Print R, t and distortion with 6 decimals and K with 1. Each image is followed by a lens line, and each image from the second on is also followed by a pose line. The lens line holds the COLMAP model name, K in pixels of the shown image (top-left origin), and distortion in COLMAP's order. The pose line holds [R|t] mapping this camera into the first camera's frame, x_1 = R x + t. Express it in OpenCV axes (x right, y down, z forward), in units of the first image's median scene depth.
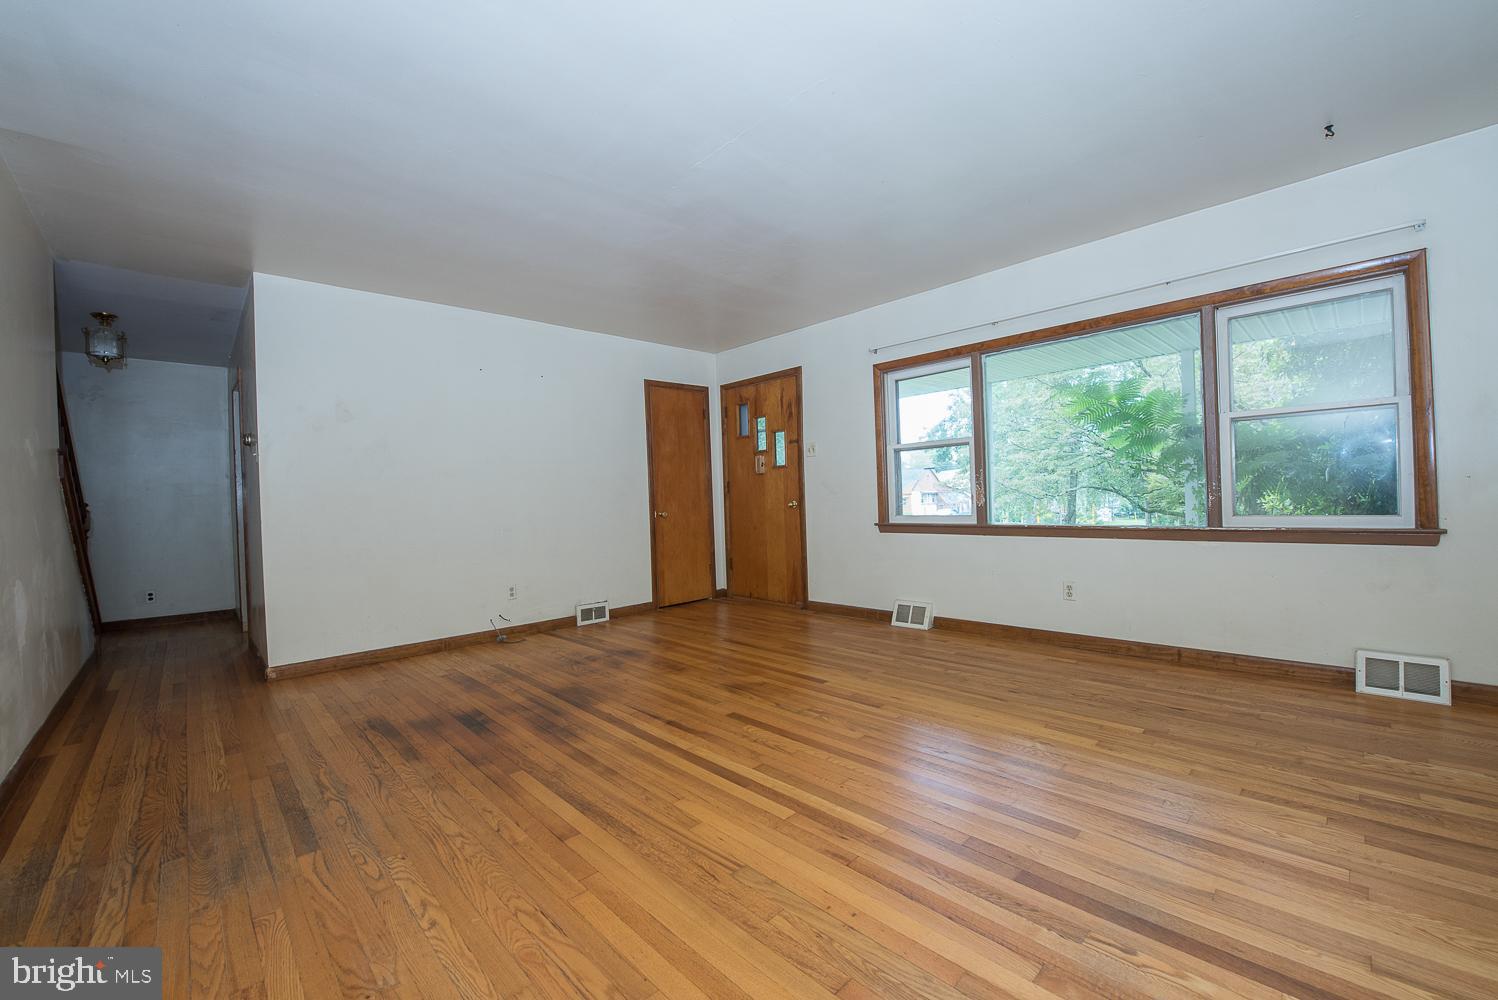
lens RADIAL K [[594.4, 0, 751.8], [0, 594.4, 496.9], [0, 0, 1]] dist [-0.016683, -0.000924]
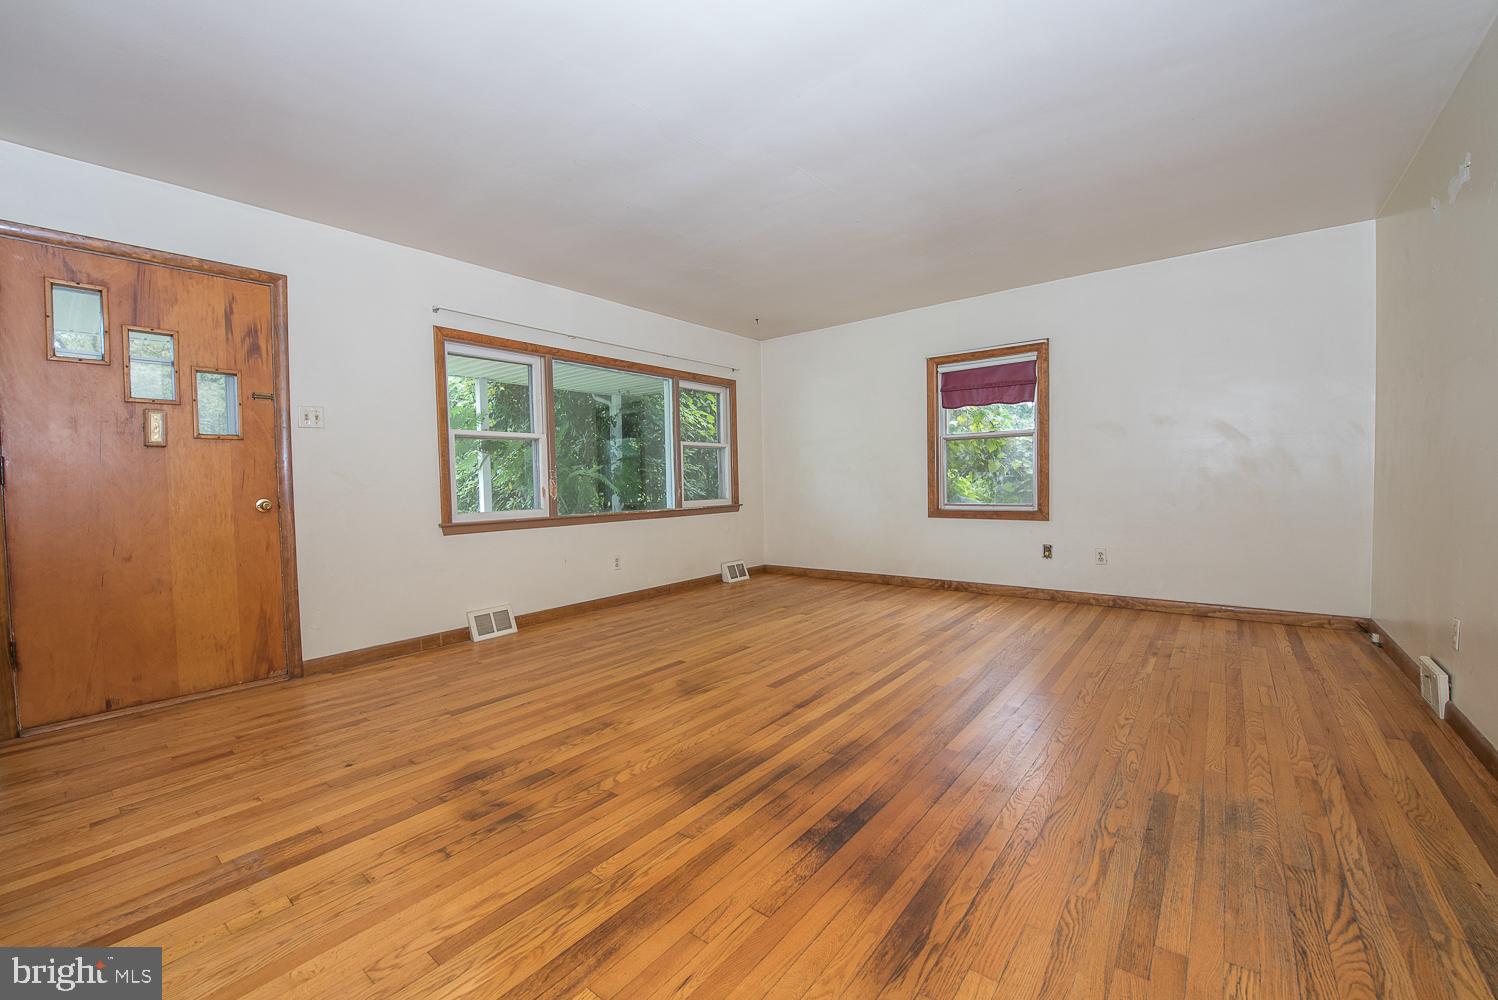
lens RADIAL K [[594.4, 0, 750.6], [0, 594.4, 493.5], [0, 0, 1]] dist [-0.016683, -0.000924]
pose [[-0.123191, 0.012401, 0.992306, -0.986103], [0.025306, 0.999636, -0.009351, 0.032801], [-0.992060, 0.023959, -0.123460, 1.065860]]
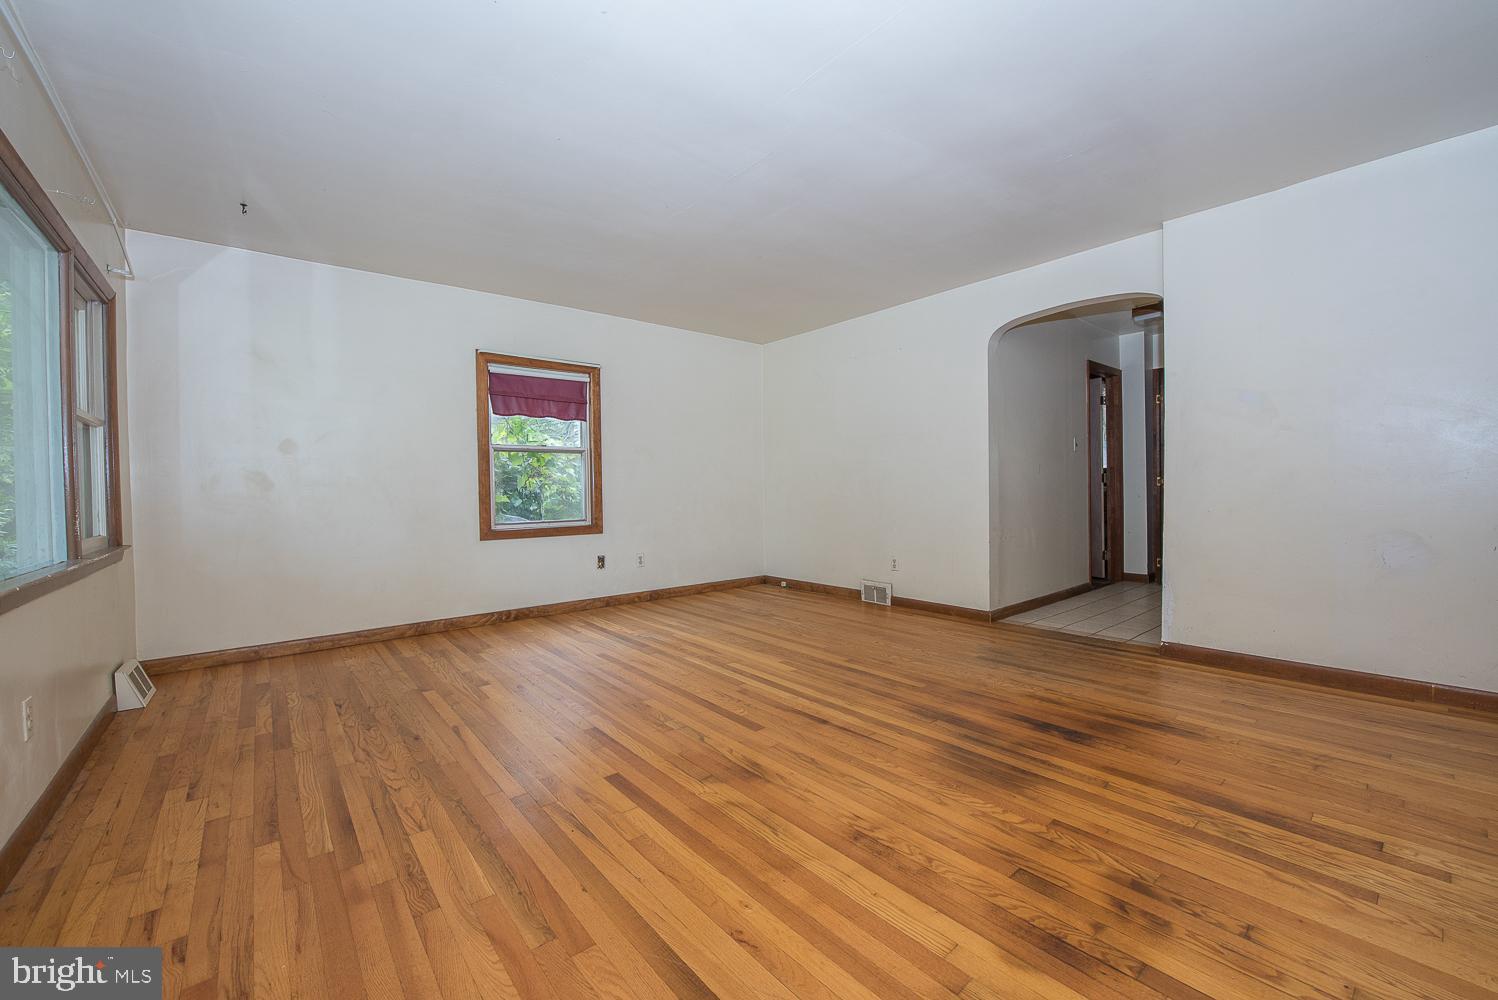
lens RADIAL K [[594.4, 0, 747.2], [0, 594.4, 499.5], [0, 0, 1]] dist [-0.016683, -0.000924]
pose [[-0.995770, 0.047337, 0.078750, -0.095913], [0.048871, 0.998649, 0.017670, 0.004992], [-0.077807, 0.021444, -0.996738, 1.732983]]
